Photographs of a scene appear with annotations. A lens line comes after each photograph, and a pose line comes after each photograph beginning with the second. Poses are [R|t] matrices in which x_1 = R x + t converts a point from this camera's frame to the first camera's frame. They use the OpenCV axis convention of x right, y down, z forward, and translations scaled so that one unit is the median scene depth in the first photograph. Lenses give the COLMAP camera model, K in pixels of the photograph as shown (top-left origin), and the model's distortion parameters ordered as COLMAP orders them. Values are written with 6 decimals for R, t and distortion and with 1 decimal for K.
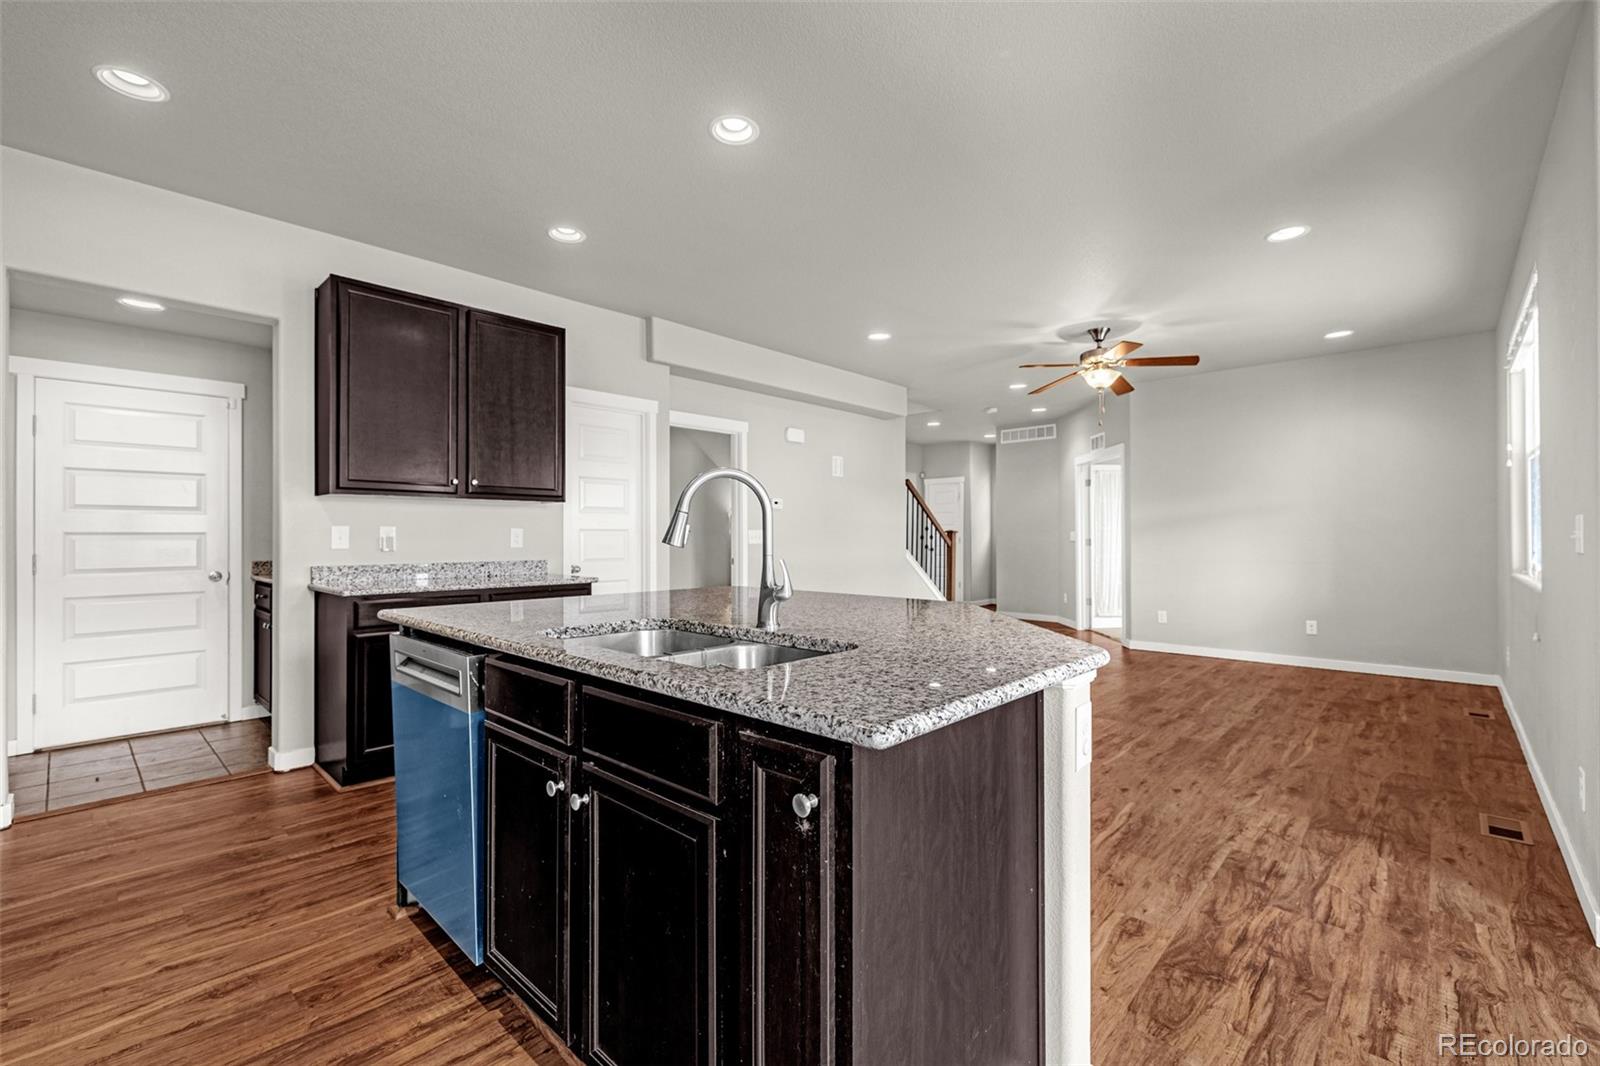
lens RADIAL K [[682.8, 0, 793.5], [0, 682.8, 530.9], [0, 0, 1]] dist [0.001488, -0.000041]
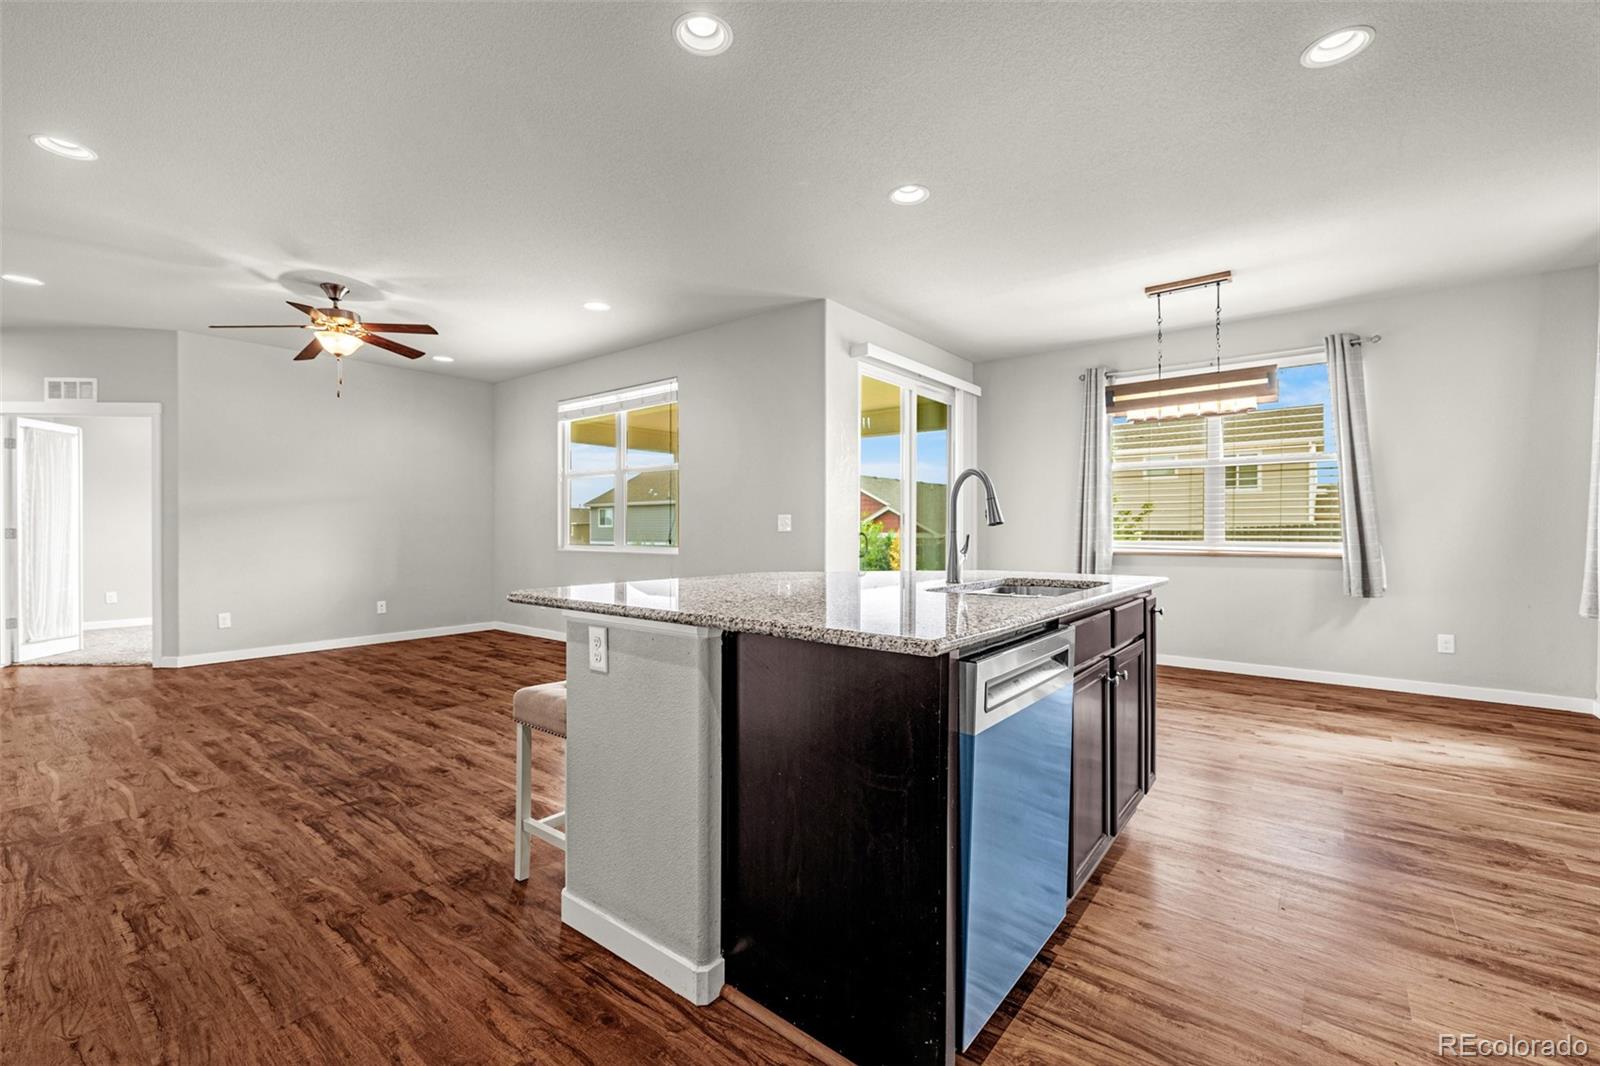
lens RADIAL K [[680.4, 0, 800.0], [0, 680.4, 533.0], [0, 0, 1]] dist [-0.000044, -0.000445]
pose [[-0.086219, -0.004507, 0.996266, -0.780220], [-0.007772, 0.999962, 0.003851, 0.019869], [-0.996246, -0.007411, -0.086250, 0.793615]]
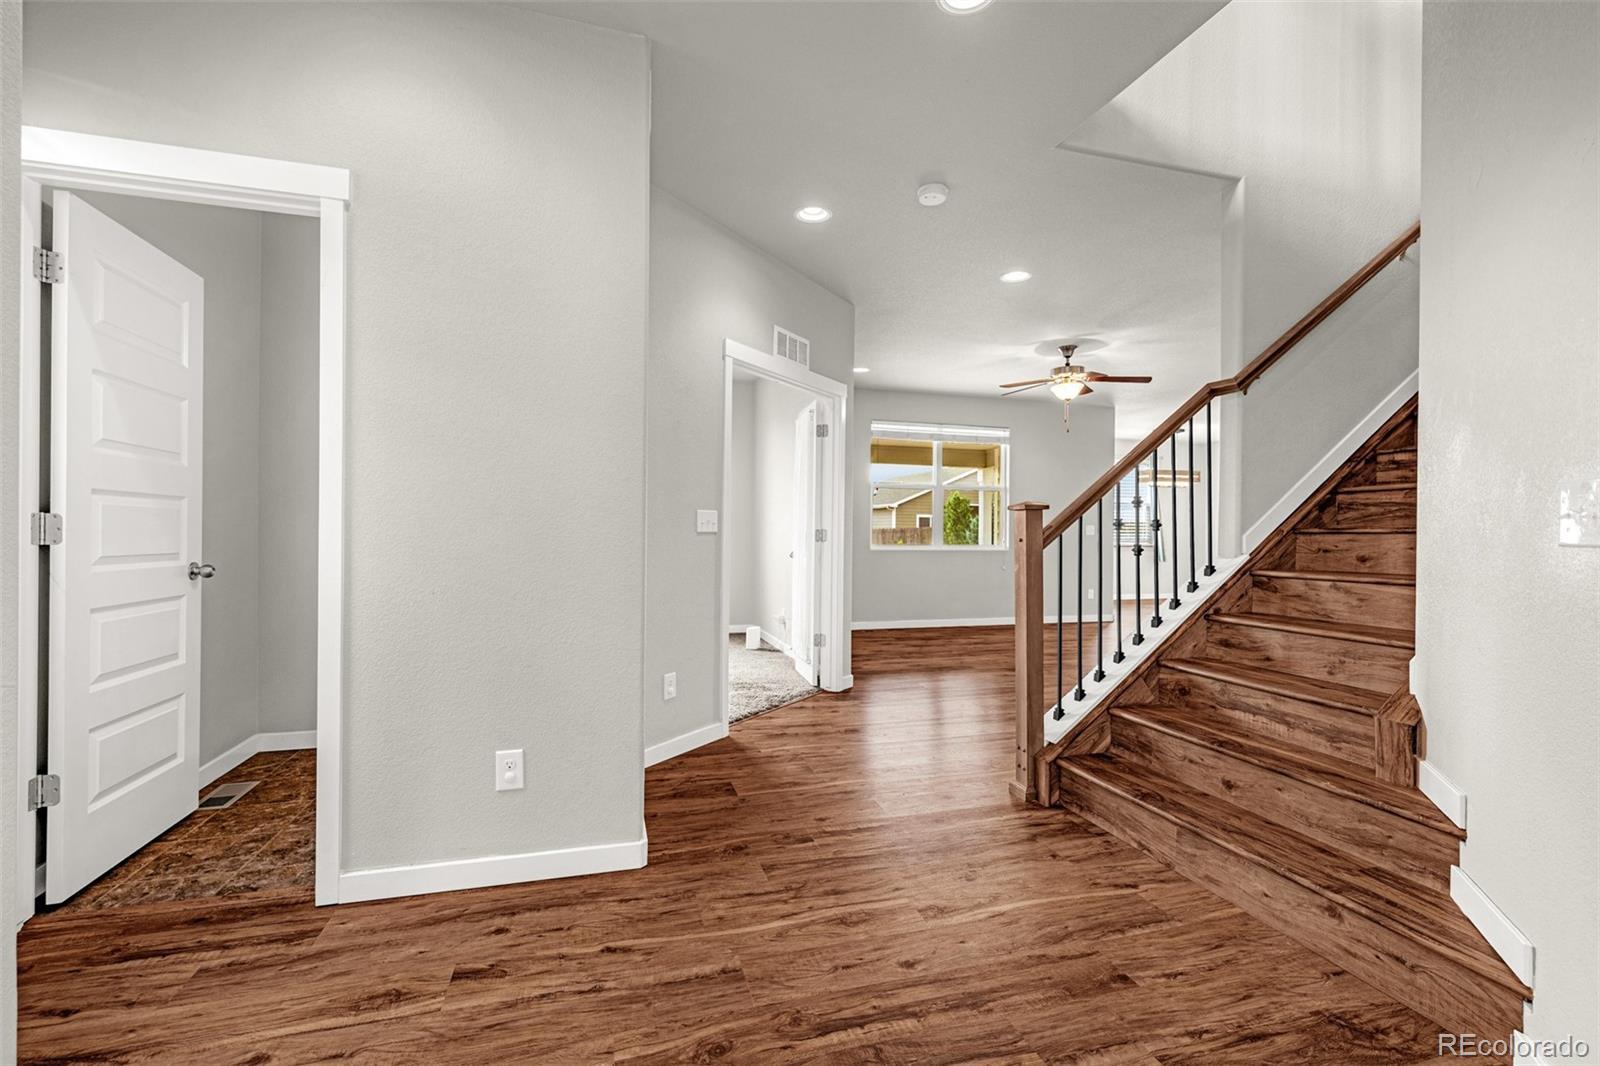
lens RADIAL K [[684.6, 0, 788.7], [0, 684.6, 523.6], [0, 0, 1]] dist [0.000663, 0.000022]
pose [[-0.858795, -0.002392, 0.512314, 0.430342], [-0.015018, 0.999677, -0.020506, 0.045953], [-0.512099, -0.025304, -0.858553, 3.635431]]
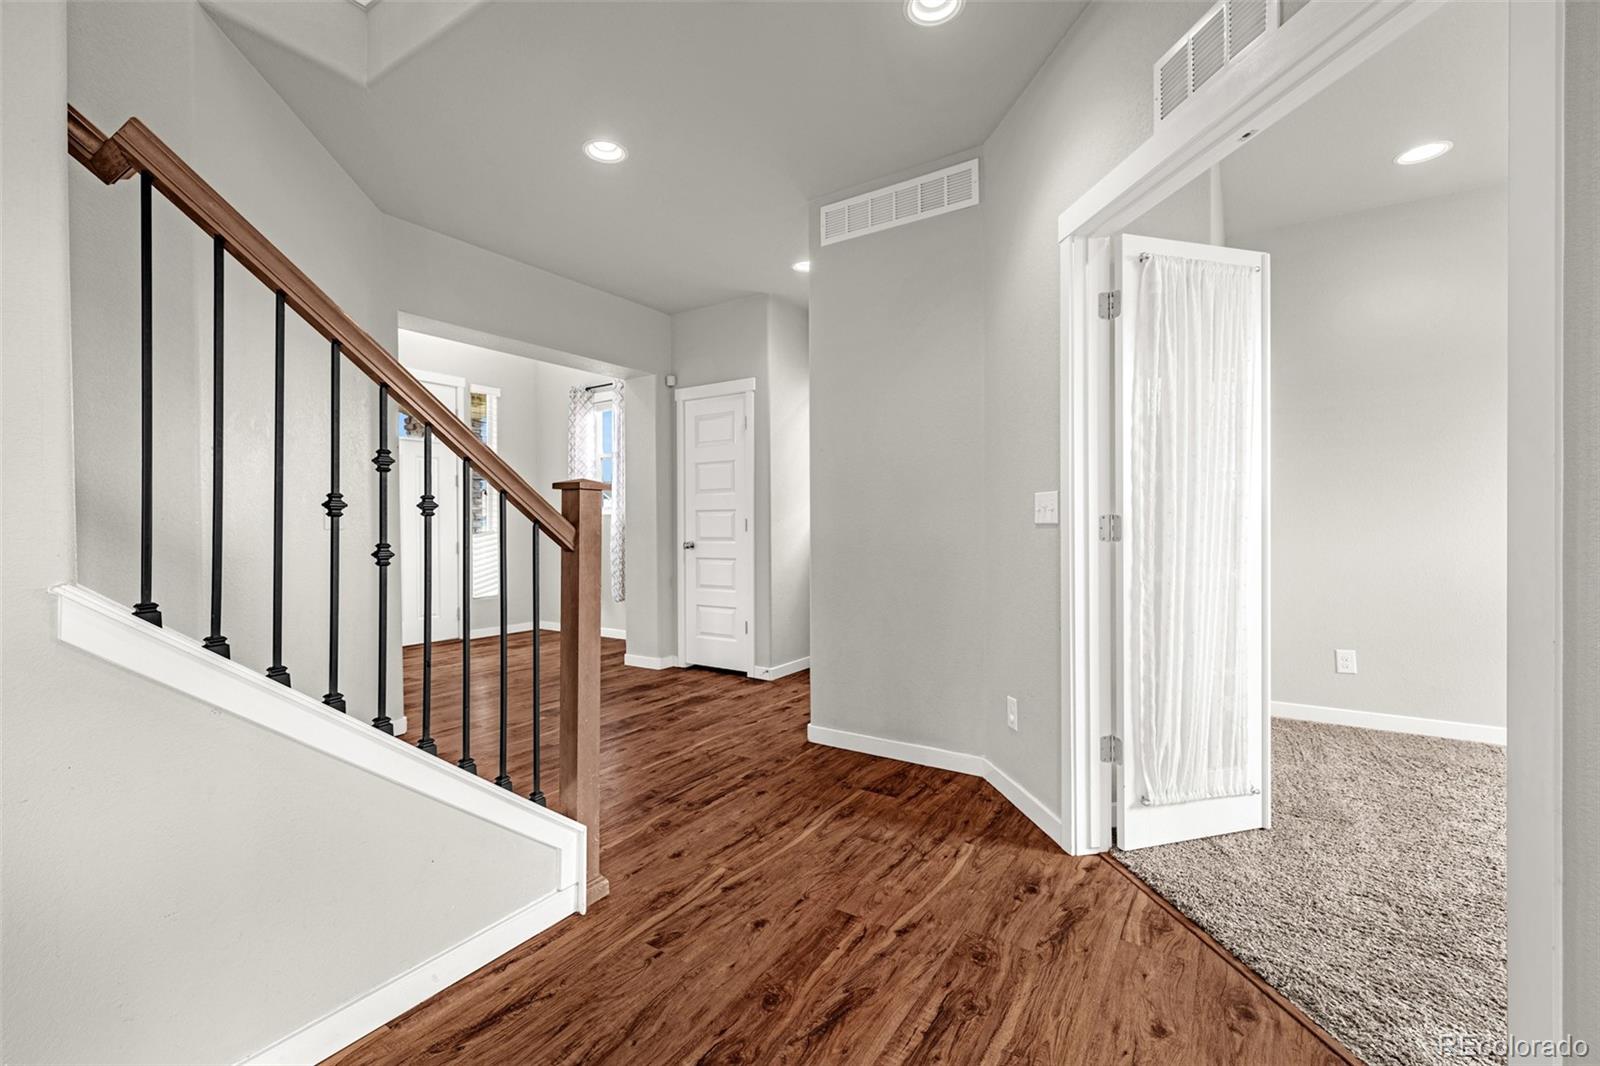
lens RADIAL K [[684.6, 0, 788.7], [0, 684.6, 523.6], [0, 0, 1]] dist [0.000663, 0.000022]
pose [[0.985790, -0.004480, 0.167922, 0.707149], [0.002962, 0.999952, 0.009292, 0.032377], [-0.167956, -0.008663, 0.985756, 2.035823]]
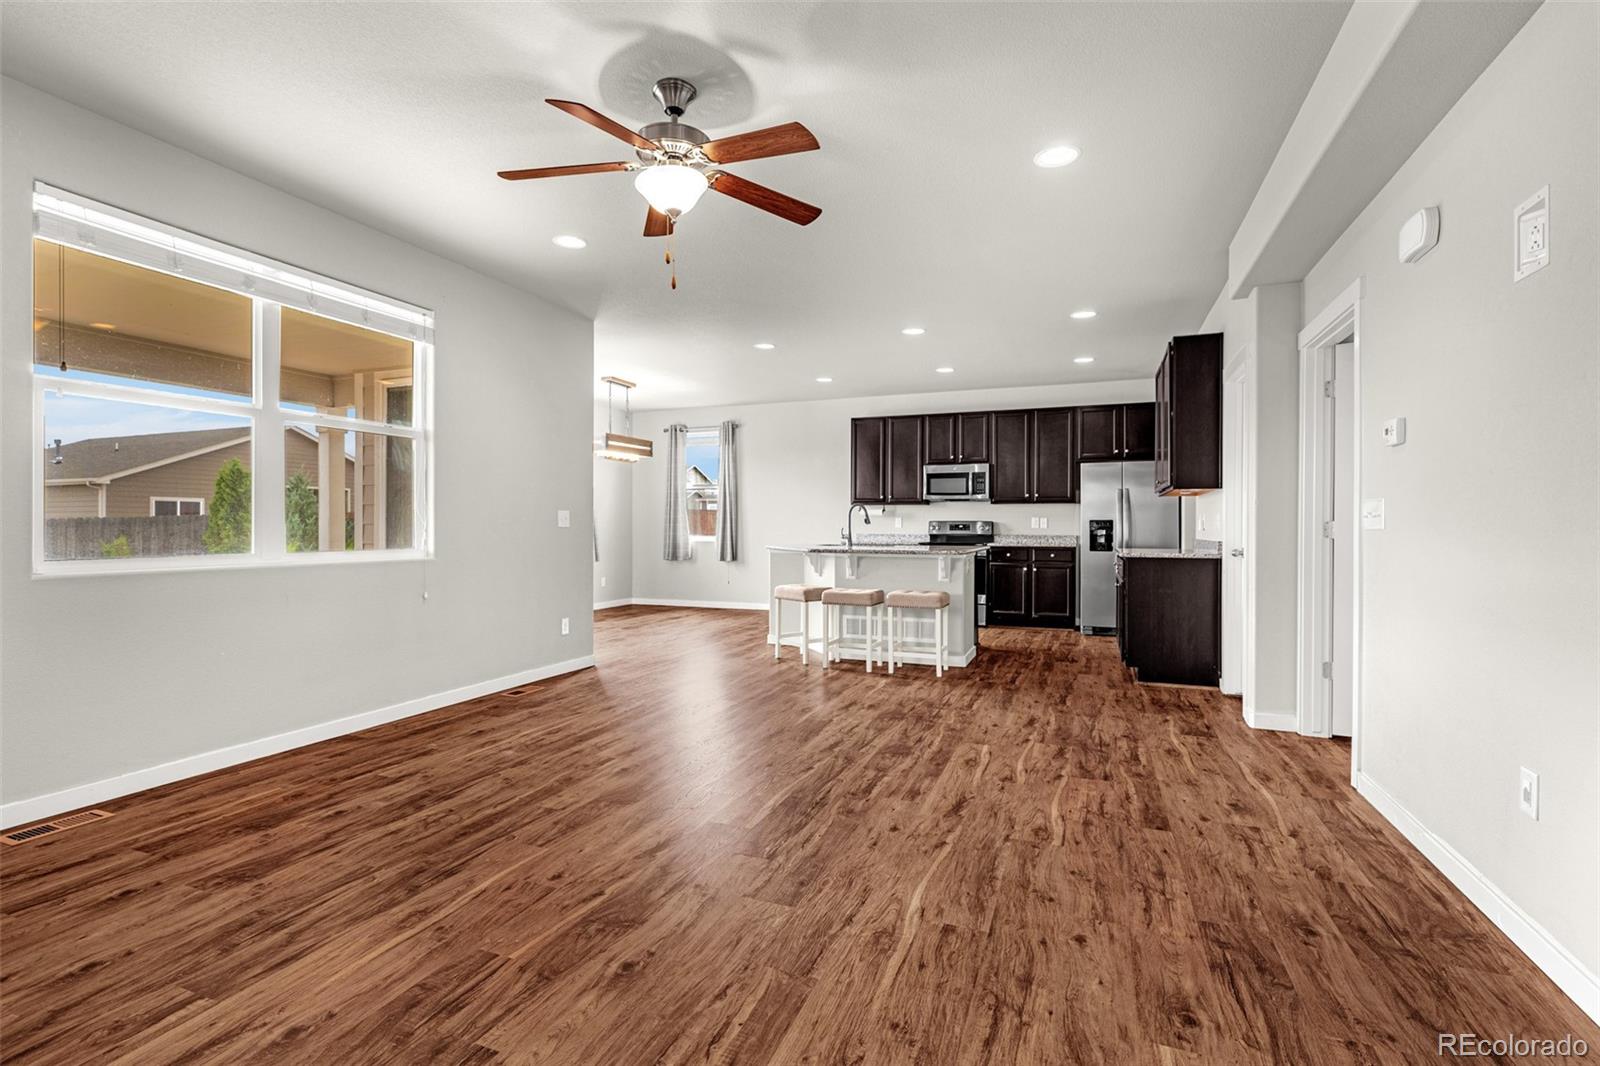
lens RADIAL K [[729.7, 0, 800.0], [0, 729.7, 533.0], [0, 0, 1]] dist [-0.003248, -0.000382]
pose [[-0.928801, 0.002965, -0.370568, 0.916791], [0.002736, 0.999996, 0.001145, 0.036604], [0.370569, 0.000049, -0.928805, 2.502189]]
